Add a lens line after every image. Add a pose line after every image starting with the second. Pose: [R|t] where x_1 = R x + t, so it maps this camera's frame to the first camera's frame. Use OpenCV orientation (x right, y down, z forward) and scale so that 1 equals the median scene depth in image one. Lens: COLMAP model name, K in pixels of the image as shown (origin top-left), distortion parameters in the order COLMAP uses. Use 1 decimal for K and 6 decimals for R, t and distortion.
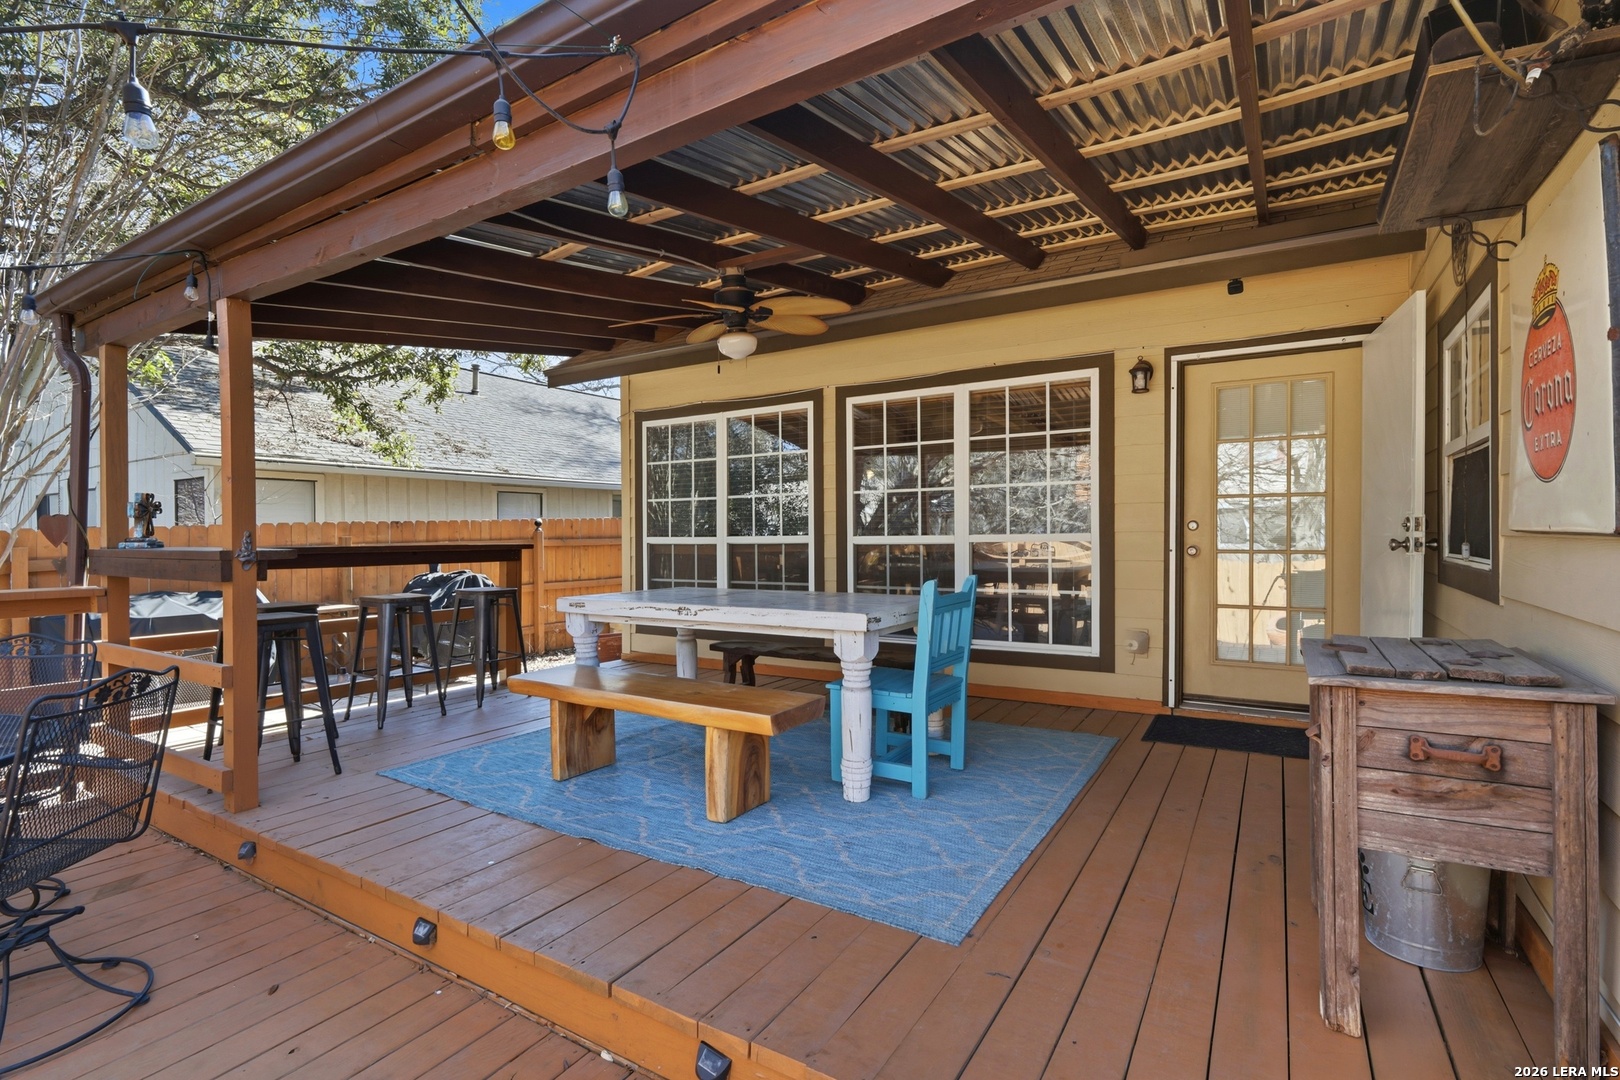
lens RADIAL K [[757.7, 0, 810.0], [0, 757.7, 540.0], [0, 0, 1]] dist [0.000727, 0.000856]
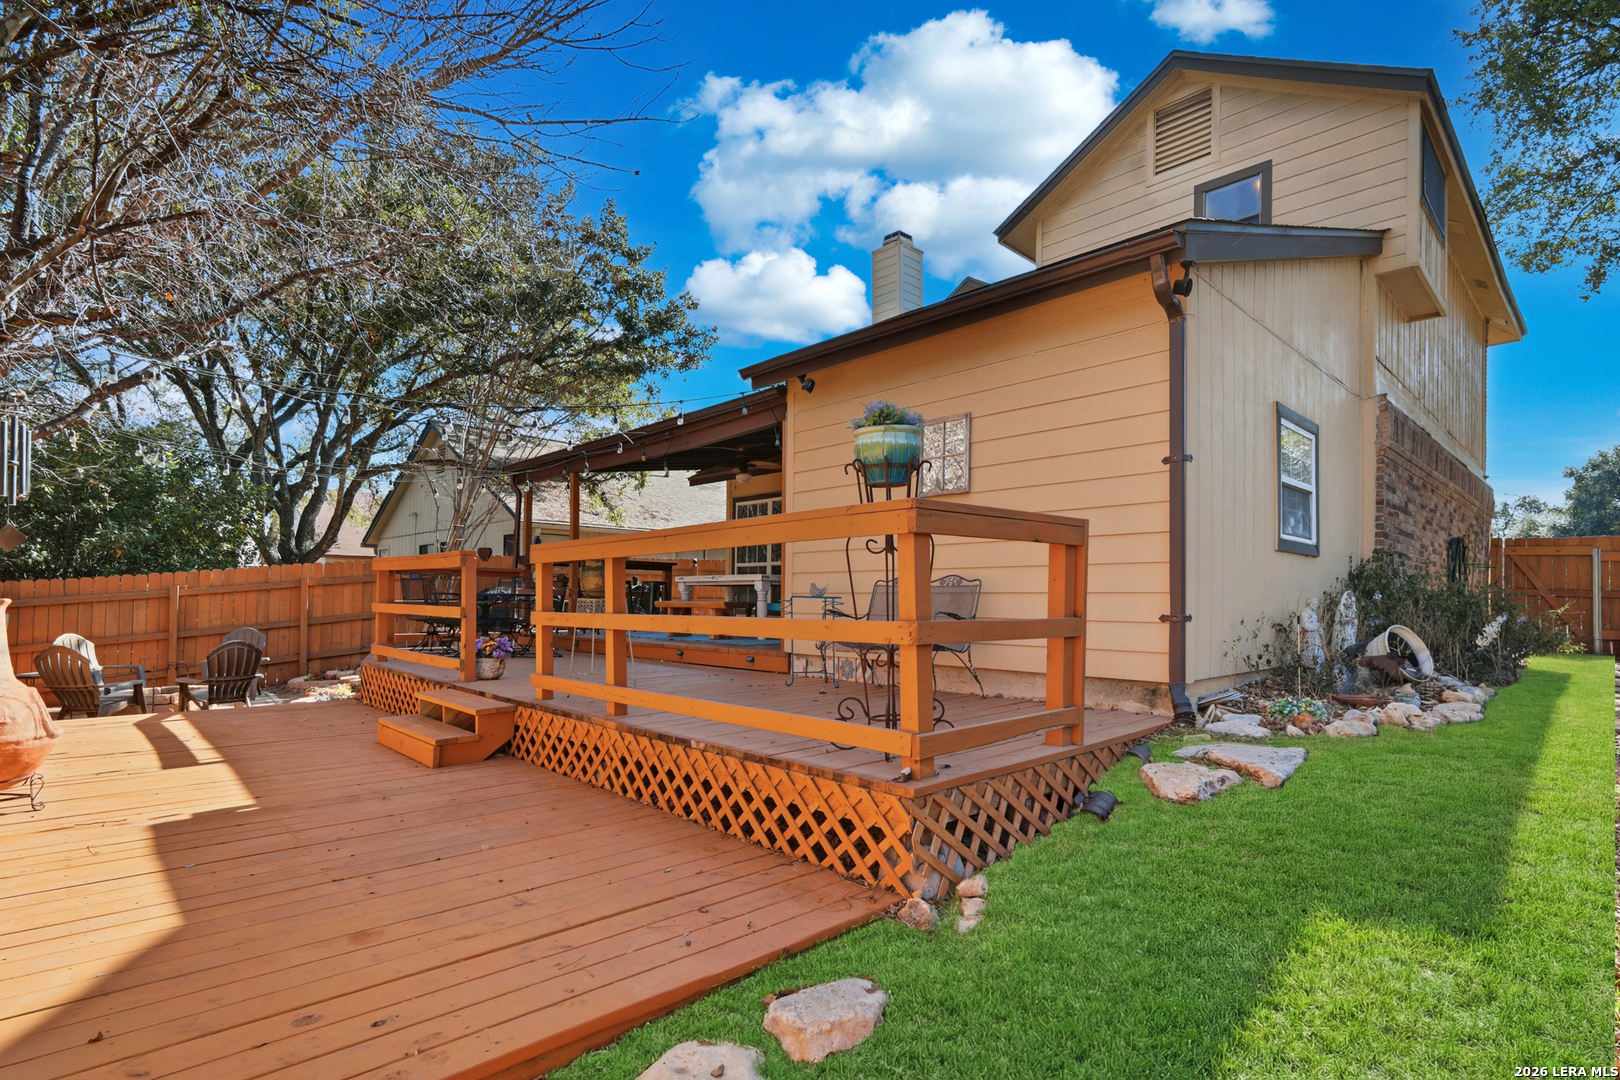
lens RADIAL K [[791.9, 0, 810.6], [0, 791.9, 583.6], [0, 0, 1]] dist [-0.001207, -0.000426]
pose [[0.967660, 0.012908, -0.251929, 0.373806], [-0.019213, 0.999560, -0.022580, 0.071177], [0.251527, 0.026690, 0.967482, -0.702133]]
